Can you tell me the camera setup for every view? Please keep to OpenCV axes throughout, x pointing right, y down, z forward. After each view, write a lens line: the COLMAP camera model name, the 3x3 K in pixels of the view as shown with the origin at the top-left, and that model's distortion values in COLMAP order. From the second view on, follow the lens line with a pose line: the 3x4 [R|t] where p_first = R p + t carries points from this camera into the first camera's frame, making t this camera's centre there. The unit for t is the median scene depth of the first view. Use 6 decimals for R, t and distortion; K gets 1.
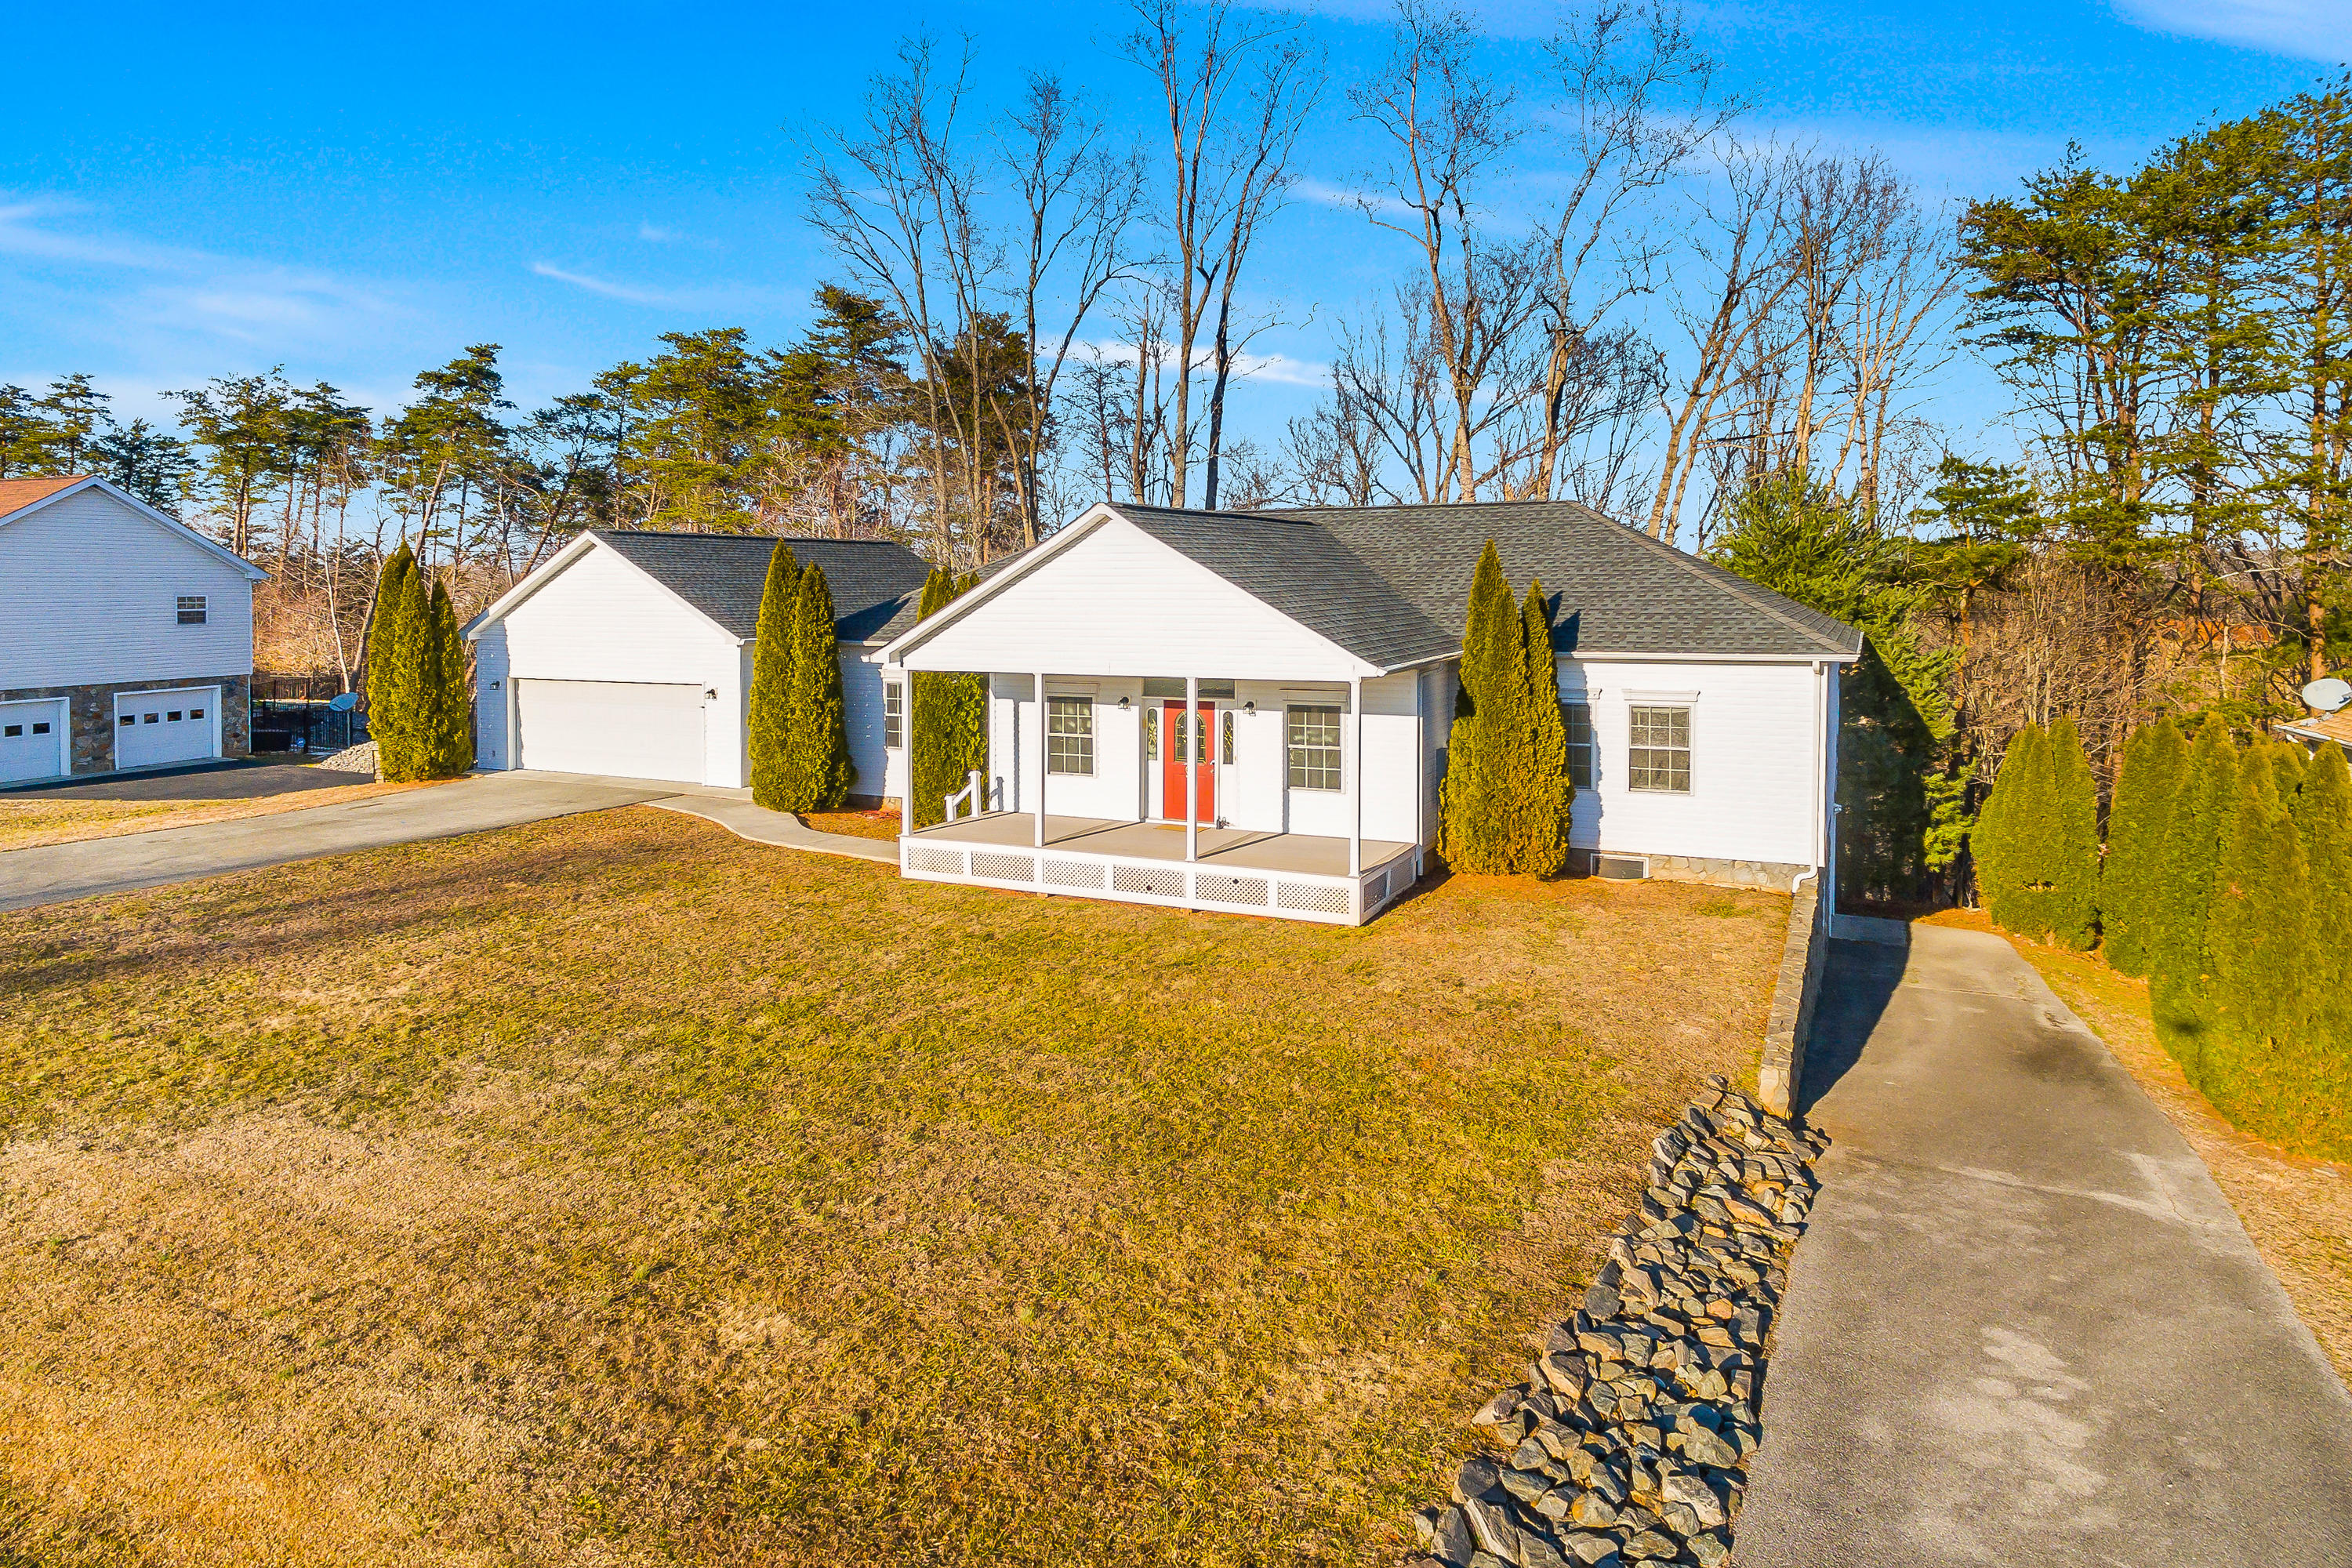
lens RADIAL K [[1312.7, 0, 1104.8], [0, 1312.7, 828.3], [0, 0, 1]] dist [0.008602, 0.001507]
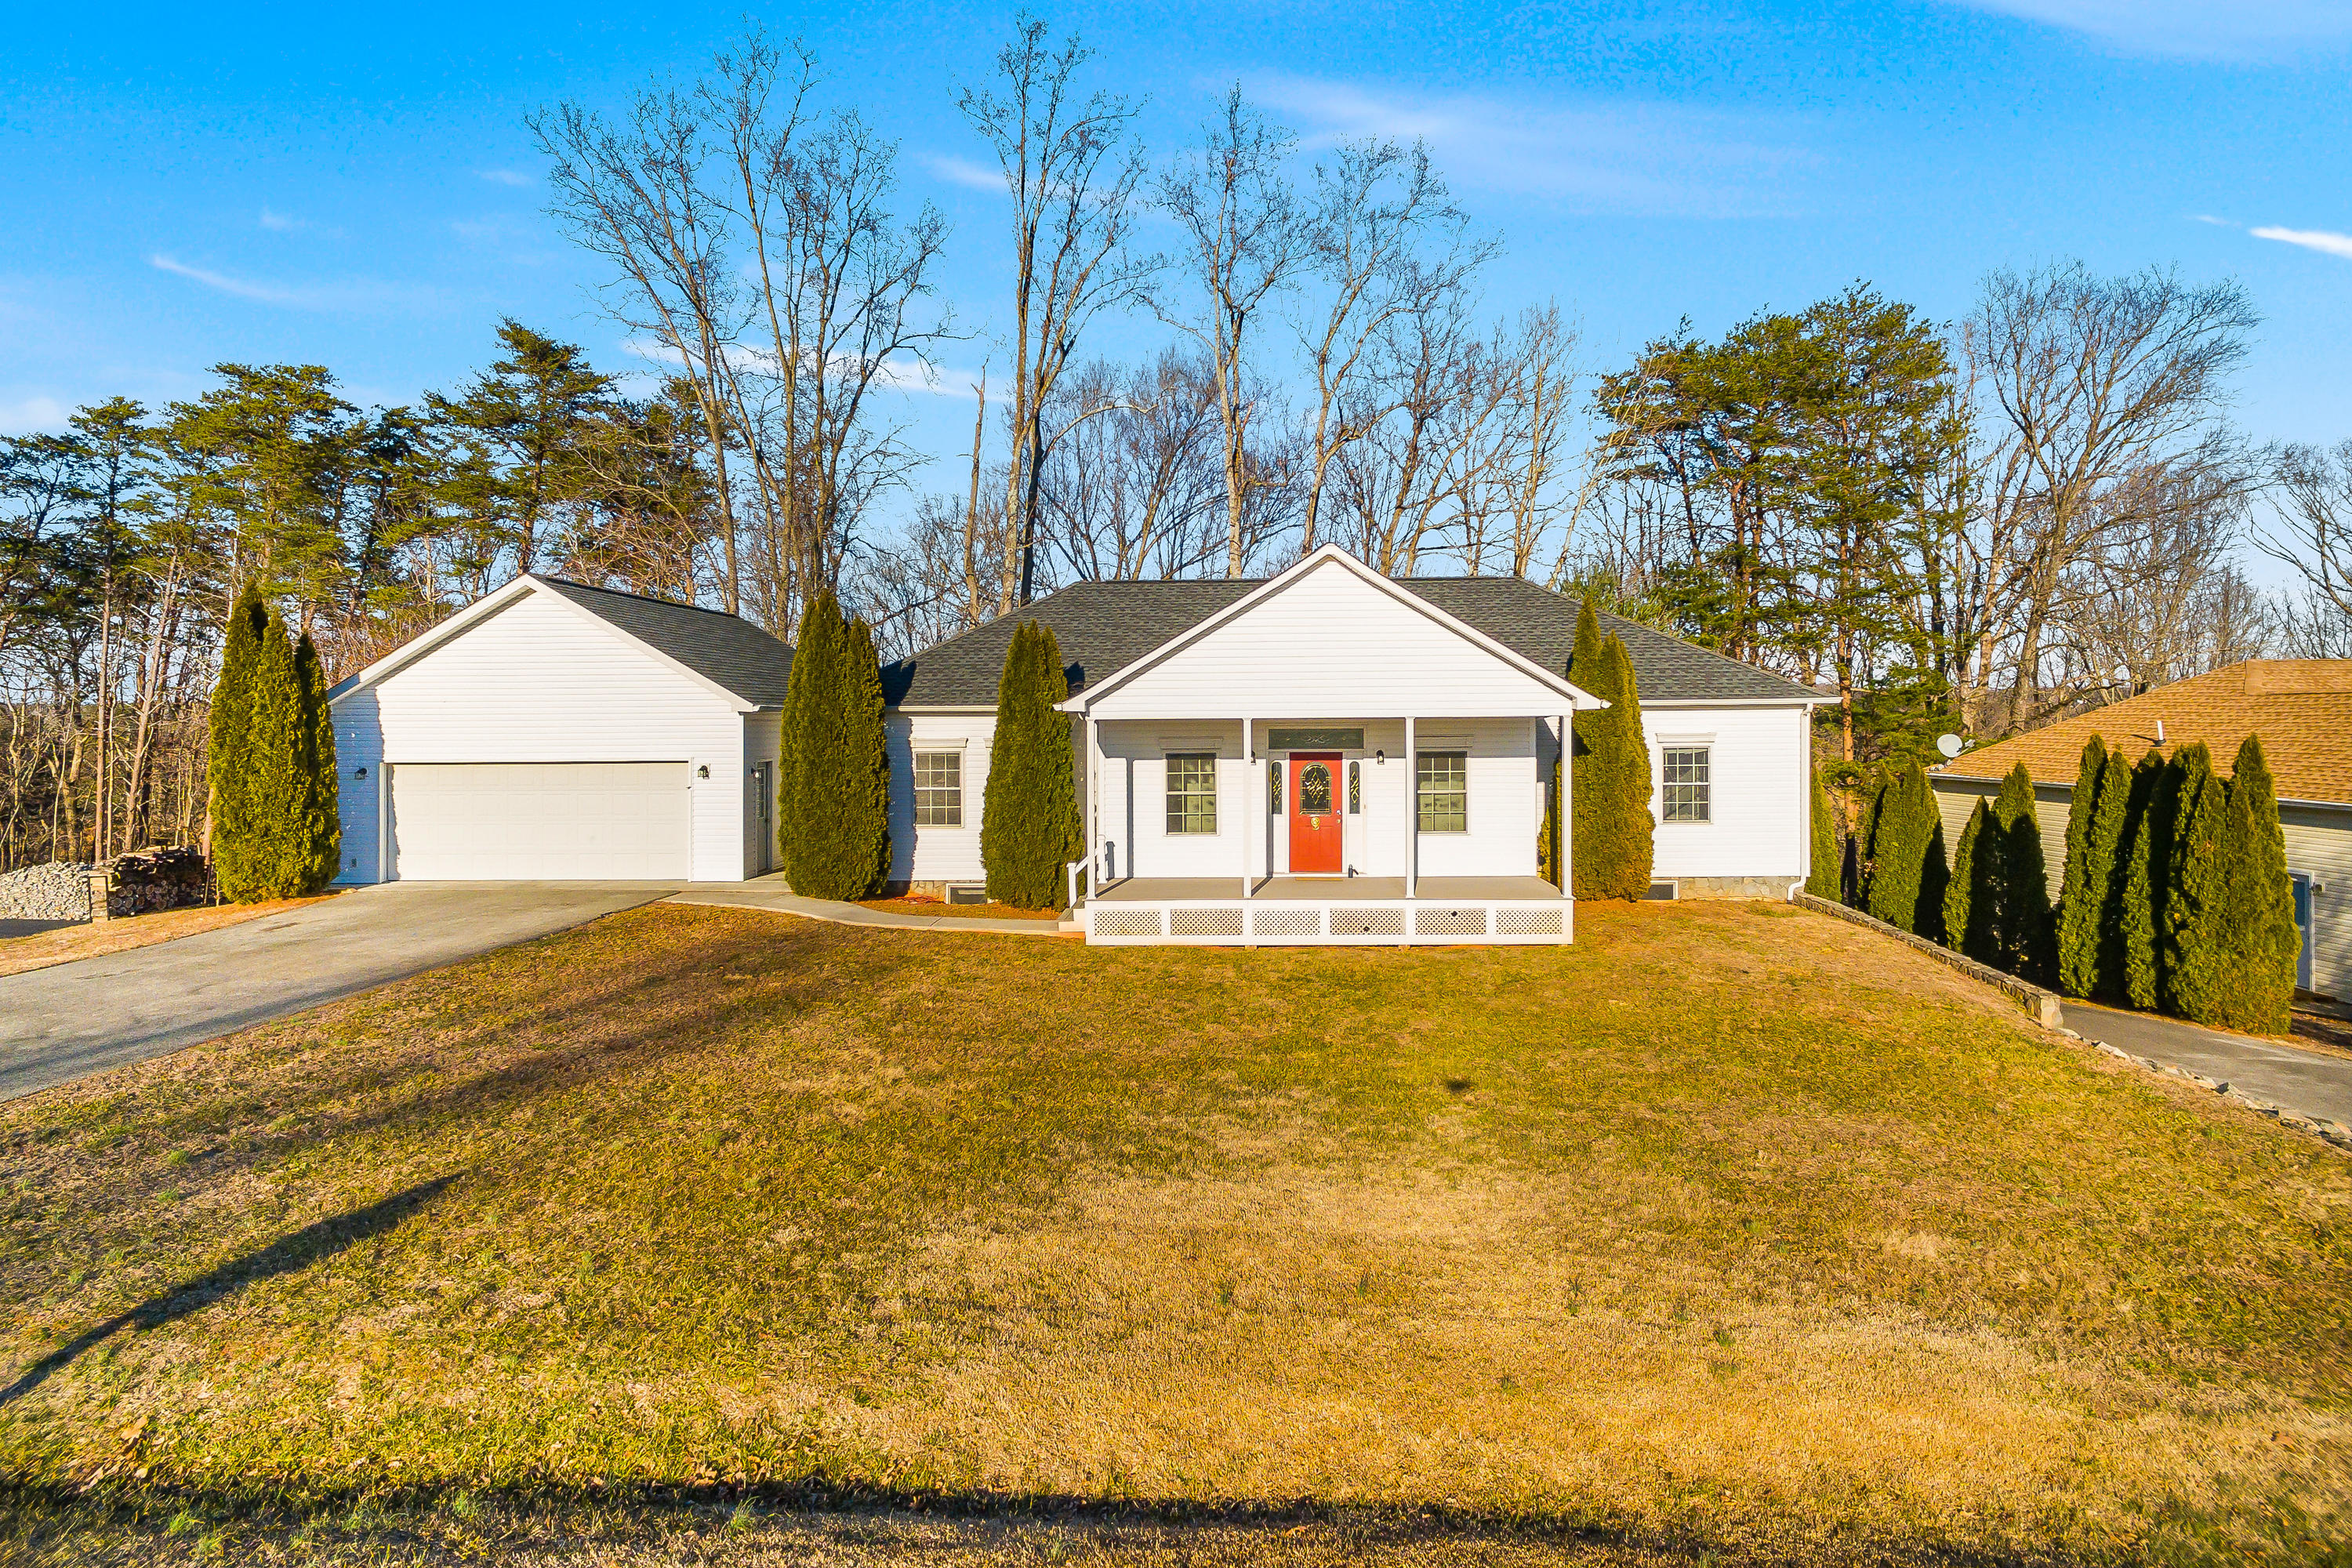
lens RADIAL K [[1357.0, 0, 1123.2], [0, 1357.0, 958.7], [0, 0, 1]] dist [0.001850, 0.001703]
pose [[0.909858, -0.078949, 0.407340, -0.489178], [0.081630, 0.996604, 0.010823, 0.036149], [-0.406811, 0.023403, 0.913213, 0.105856]]
